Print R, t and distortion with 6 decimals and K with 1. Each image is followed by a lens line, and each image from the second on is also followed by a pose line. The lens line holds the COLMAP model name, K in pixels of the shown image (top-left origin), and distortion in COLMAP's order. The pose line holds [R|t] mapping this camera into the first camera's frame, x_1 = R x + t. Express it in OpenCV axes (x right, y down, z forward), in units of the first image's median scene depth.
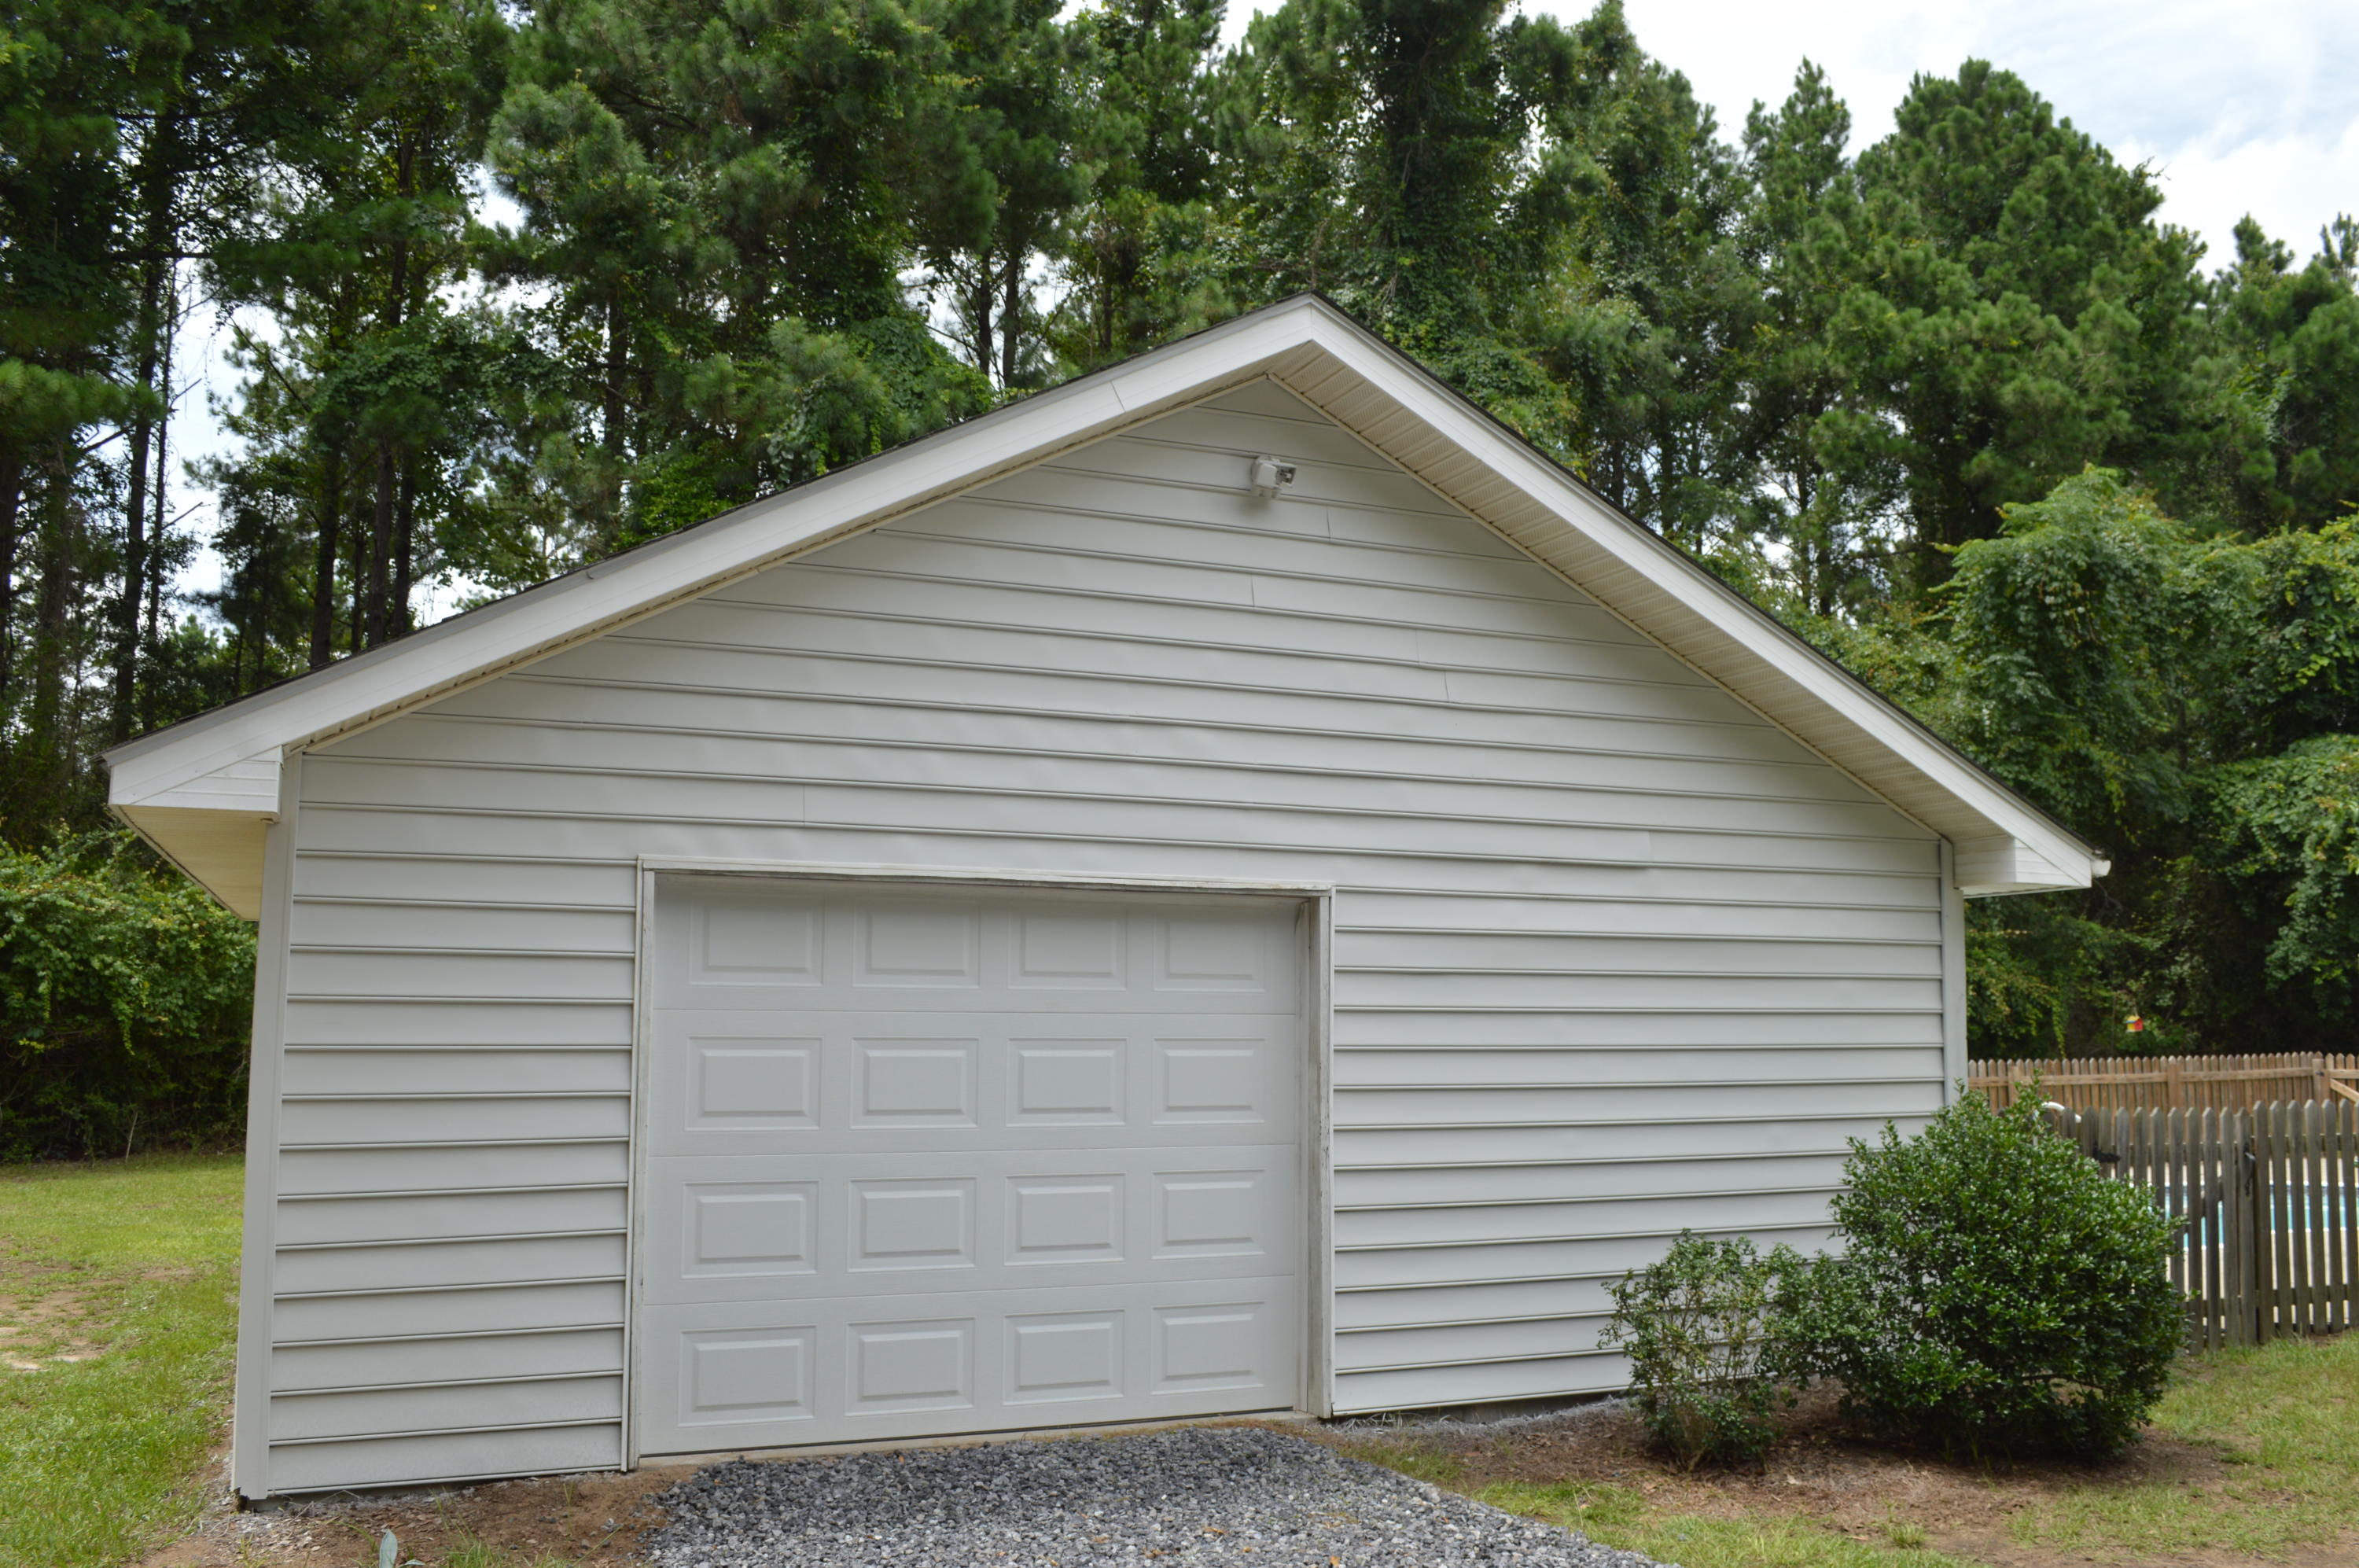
lens RADIAL K [[2013.1, 0, 1179.5], [0, 2013.1, 784.0], [0, 0, 1]] dist [-0.091402, 0.028018]
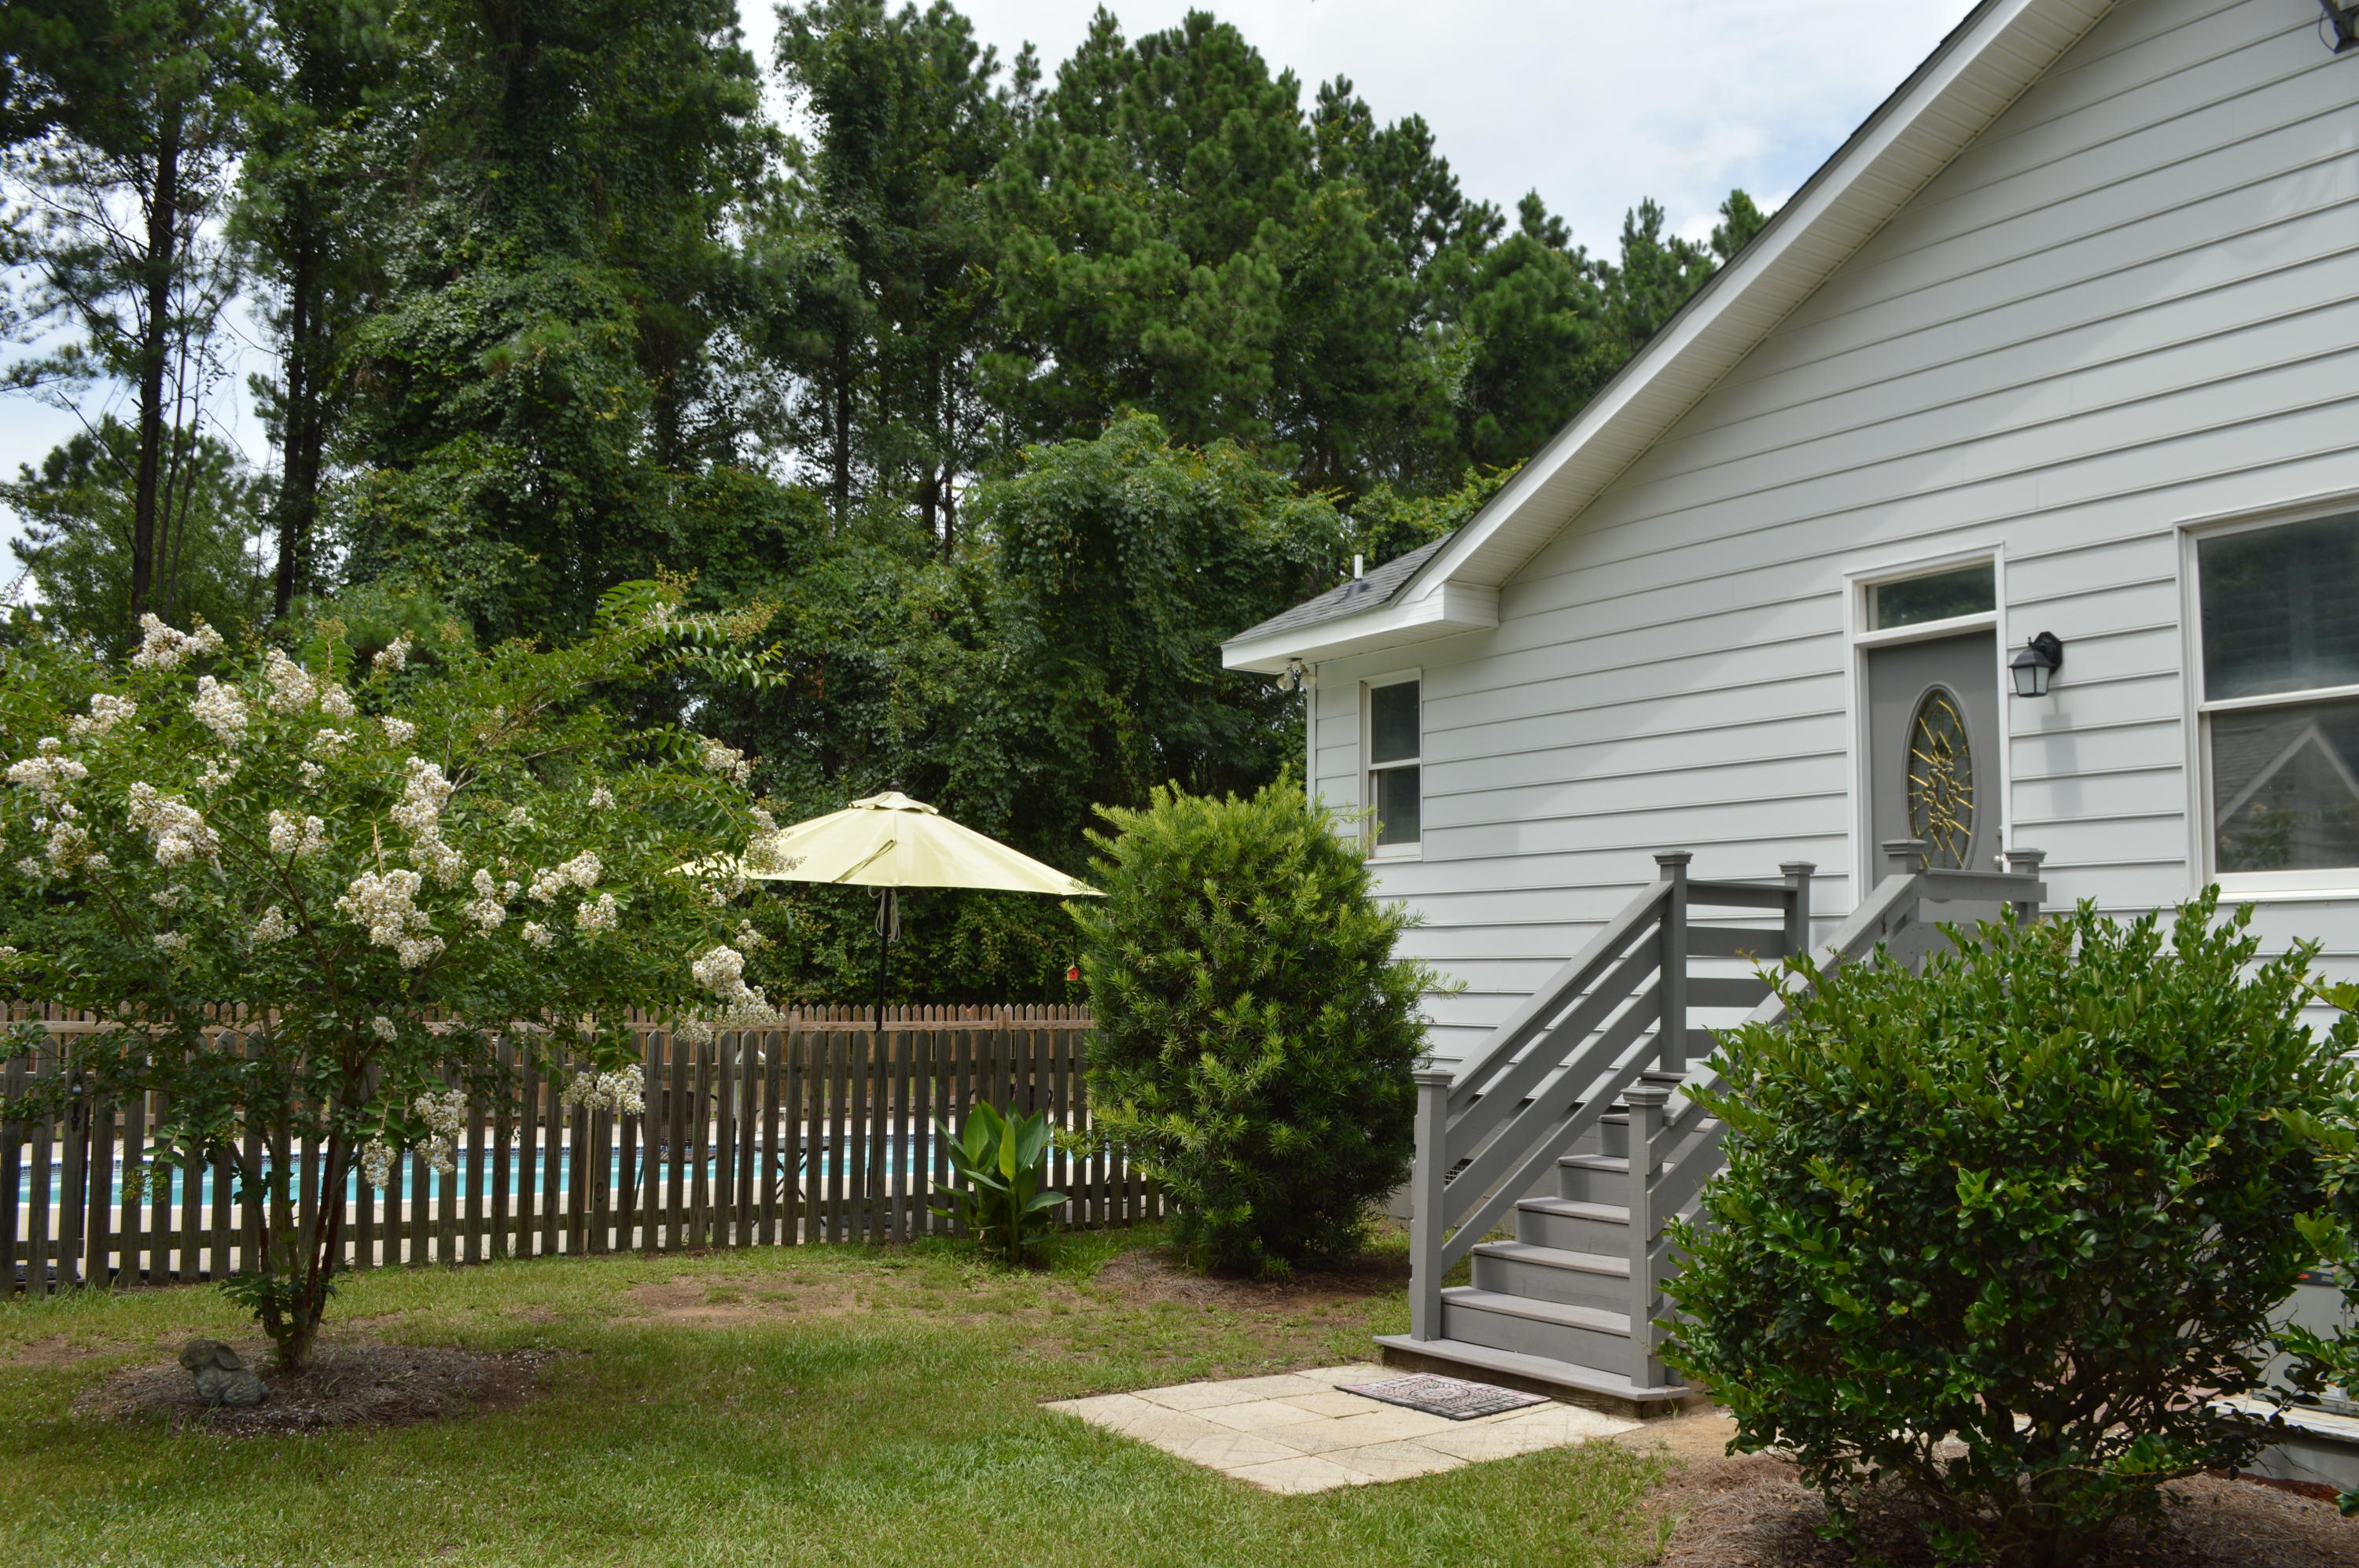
lens RADIAL K [[2013.1, 0, 1179.5], [0, 2013.1, 784.0], [0, 0, 1]] dist [-0.091402, 0.028018]
pose [[0.984106, 0.020875, 0.176351, 0.309069], [-0.024587, 0.999519, 0.018889, 0.005796], [-0.175872, -0.022925, 0.984146, 0.001545]]
